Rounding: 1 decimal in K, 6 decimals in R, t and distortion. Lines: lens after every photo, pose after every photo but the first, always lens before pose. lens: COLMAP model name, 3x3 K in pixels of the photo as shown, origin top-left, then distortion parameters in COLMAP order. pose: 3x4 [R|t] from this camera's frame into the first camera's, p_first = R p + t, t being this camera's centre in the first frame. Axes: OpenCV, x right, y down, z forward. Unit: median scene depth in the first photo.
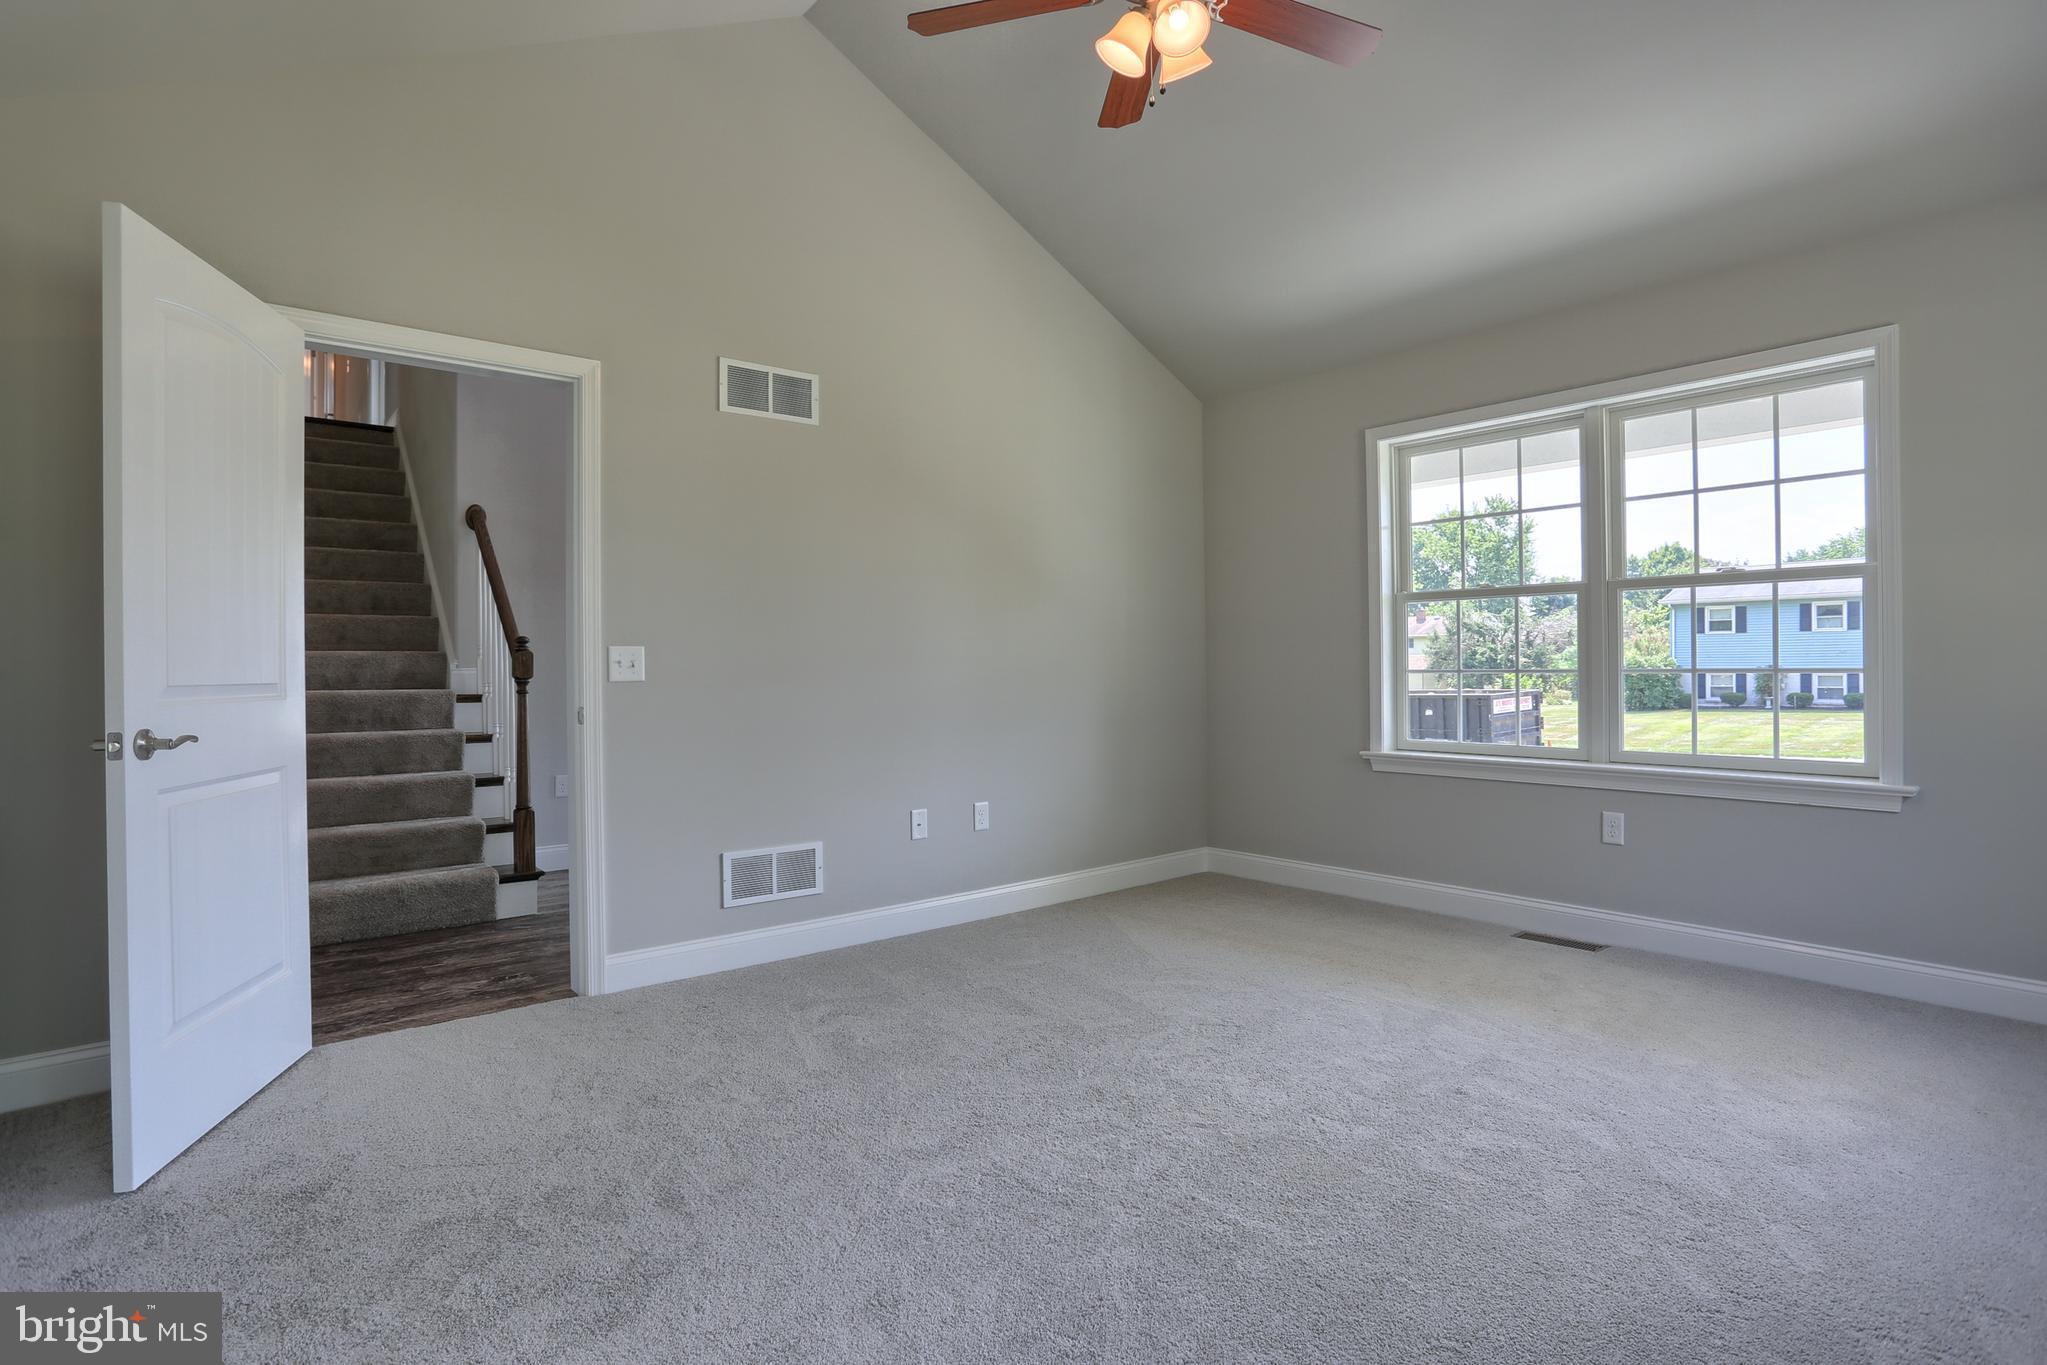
lens RADIAL K [[1040.4, 0, 1023.5], [0, 1040.4, 669.4], [0, 0, 1]] dist [-0.002269, -0.000104]
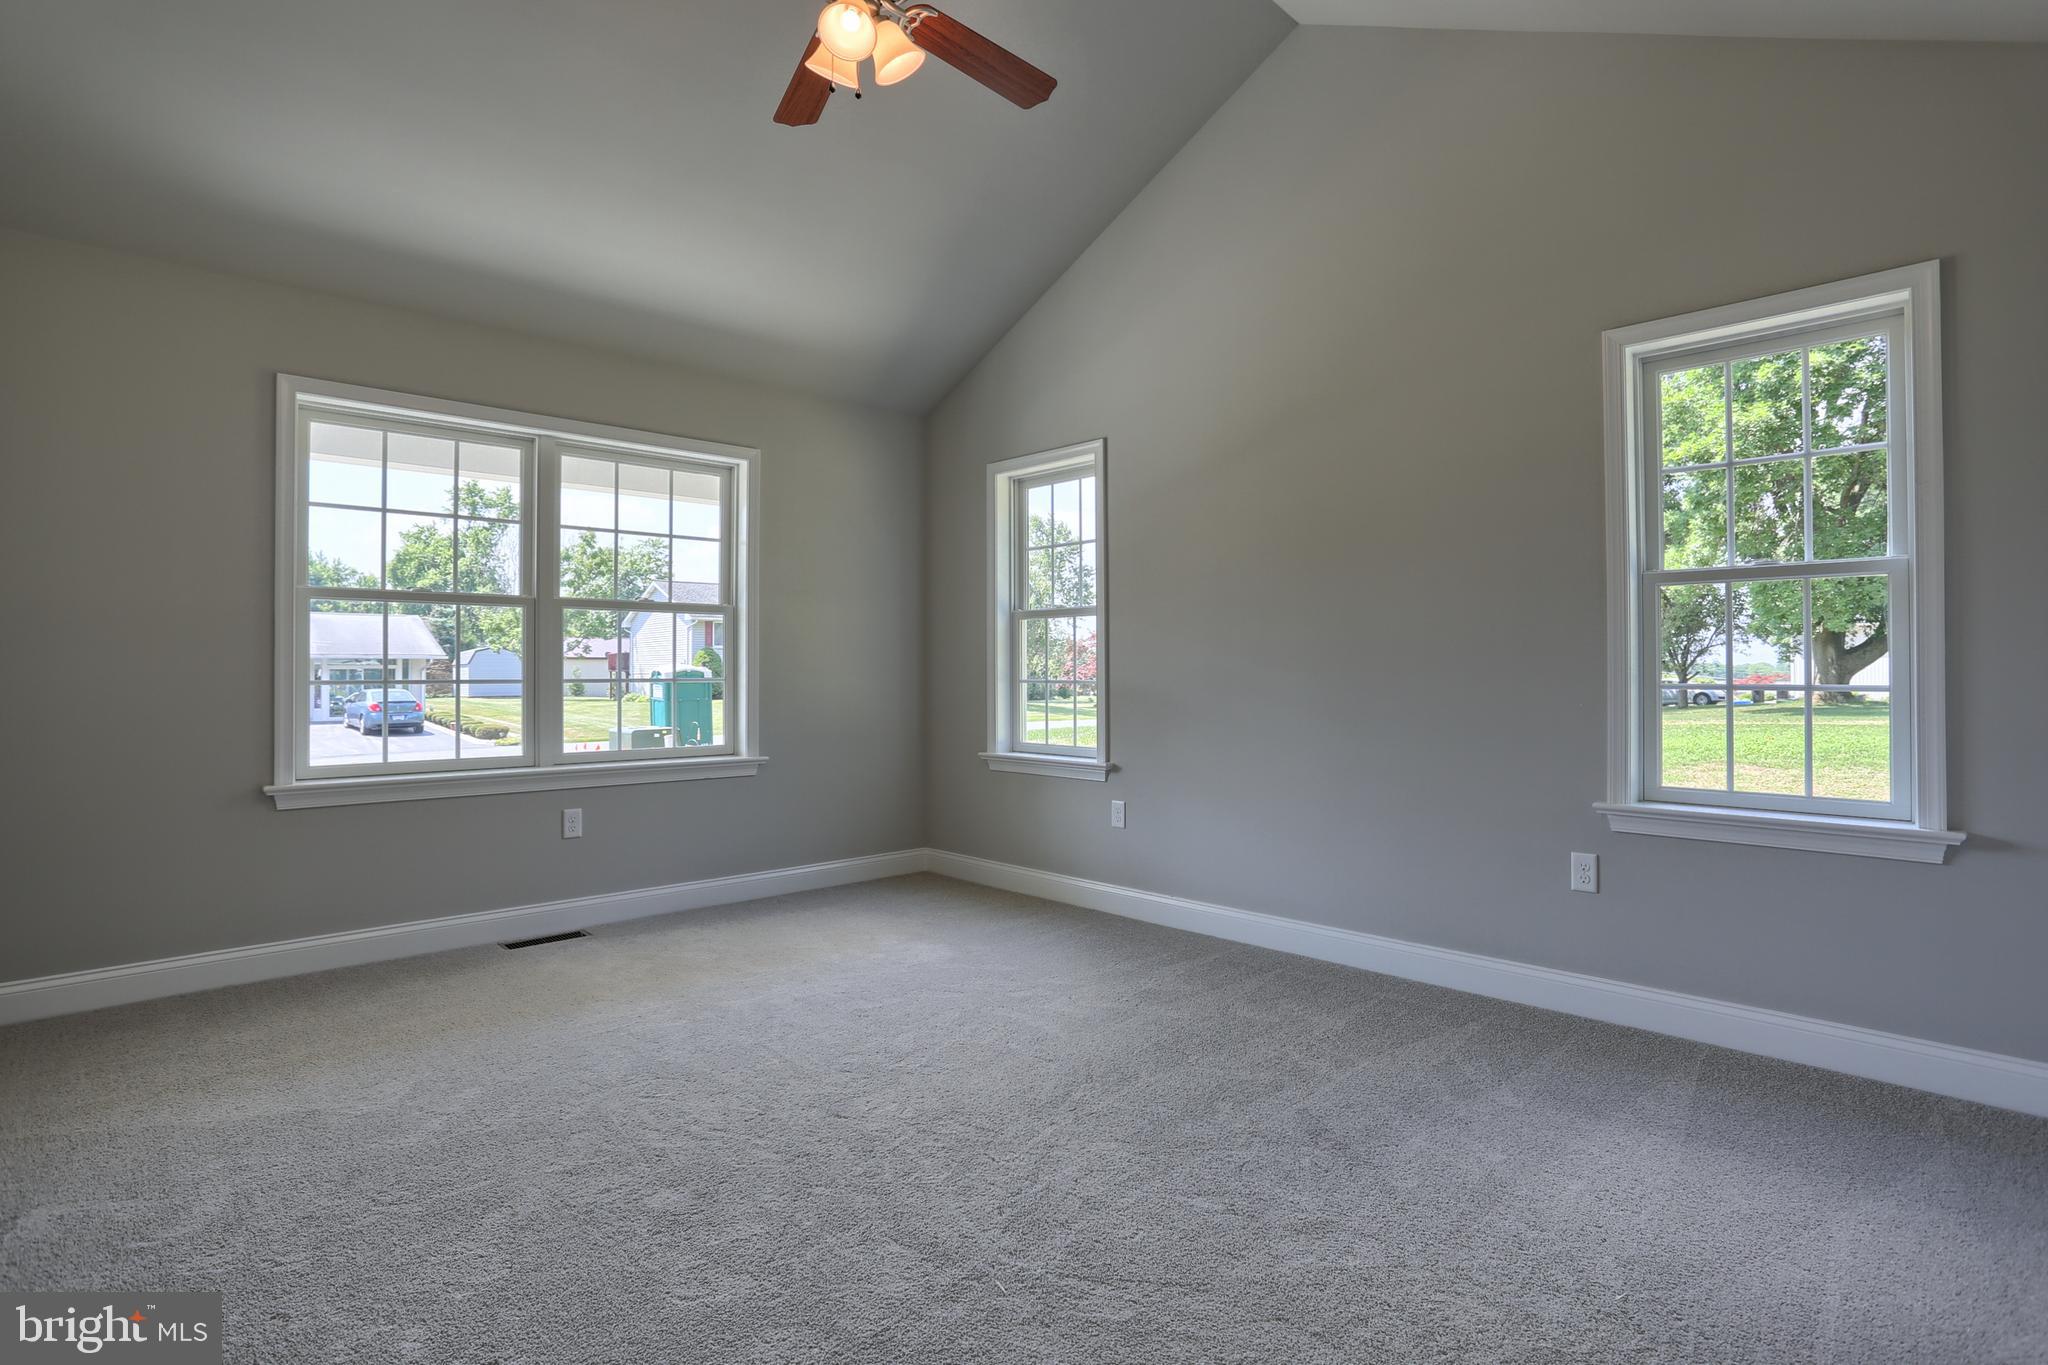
lens RADIAL K [[1008.5, 0, 1024.0], [0, 1008.5, 682.5], [0, 0, 1]] dist [-0.060202, 0.029886]
pose [[-0.052300, 0.000610, 0.998631, -0.519293], [0.005741, 0.999983, -0.000310, 0.006347], [-0.998615, 0.005717, -0.052303, 0.579849]]
